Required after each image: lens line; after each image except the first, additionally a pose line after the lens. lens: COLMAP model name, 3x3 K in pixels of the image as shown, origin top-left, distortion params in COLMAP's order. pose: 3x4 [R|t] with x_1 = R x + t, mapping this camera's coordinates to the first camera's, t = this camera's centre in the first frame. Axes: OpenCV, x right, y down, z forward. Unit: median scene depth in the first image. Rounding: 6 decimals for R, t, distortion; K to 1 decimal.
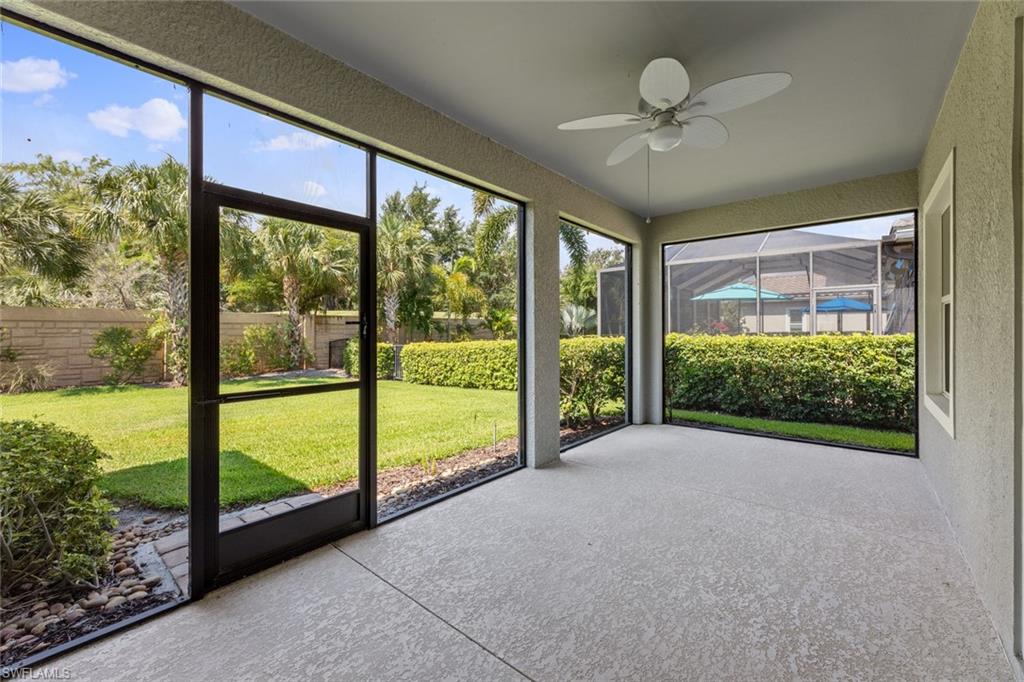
lens RADIAL K [[413.1, 0, 504.8], [0, 413.1, 327.6], [0, 0, 1]] dist [0.003268, 0.000290]
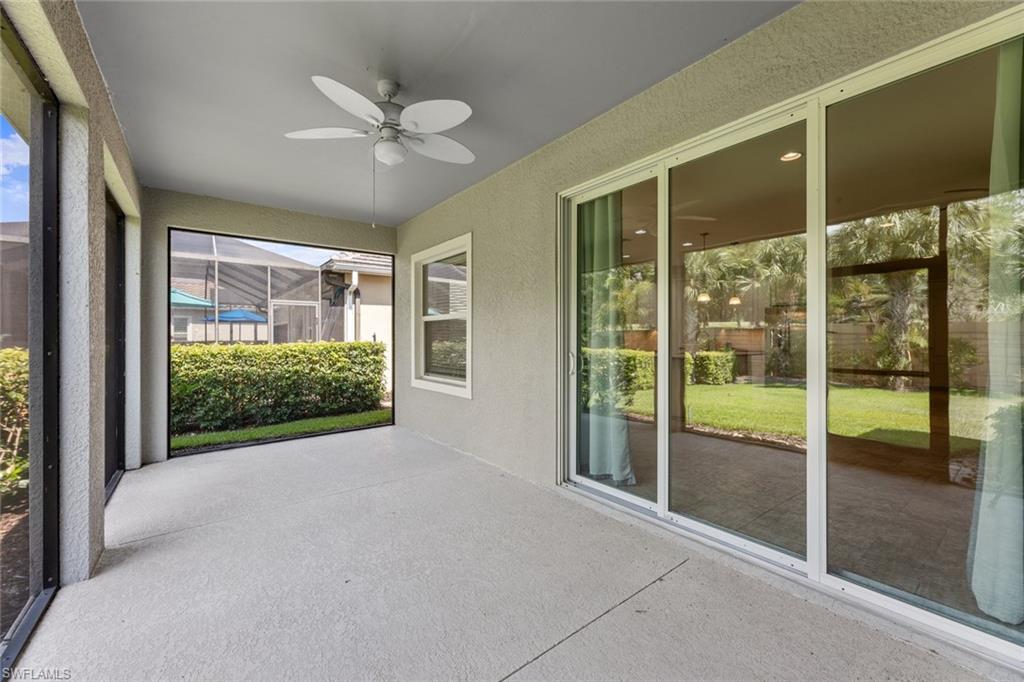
lens RADIAL K [[413.1, 0, 510.3], [0, 413.1, 337.5], [0, 0, 1]] dist [0.003268, 0.000290]
pose [[0.206991, 0.001744, 0.978341, -0.248043], [-0.001022, 0.999998, -0.001567, 0.005474], [-0.978342, -0.000675, 0.206992, 0.209289]]
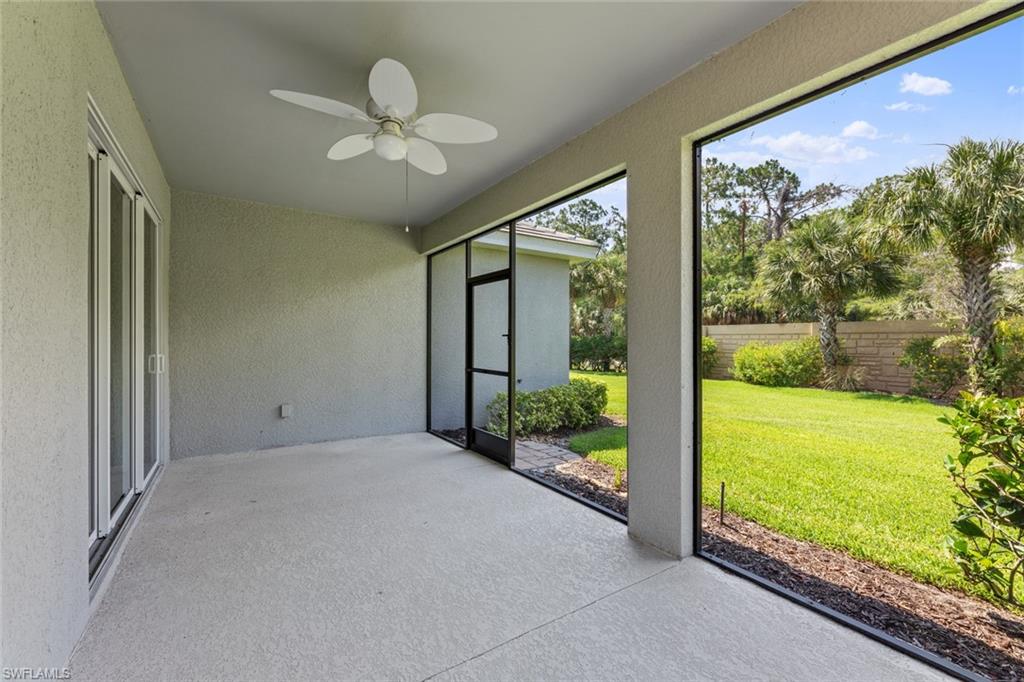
lens RADIAL K [[413.1, 0, 514.0], [0, 413.1, 342.3], [0, 0, 1]] dist [0.003268, 0.000290]
pose [[-0.254404, 0.004985, -0.967085, 0.551268], [0.003697, 0.999984, 0.004181, 0.002785], [0.967091, -0.002512, -0.254418, 0.666616]]
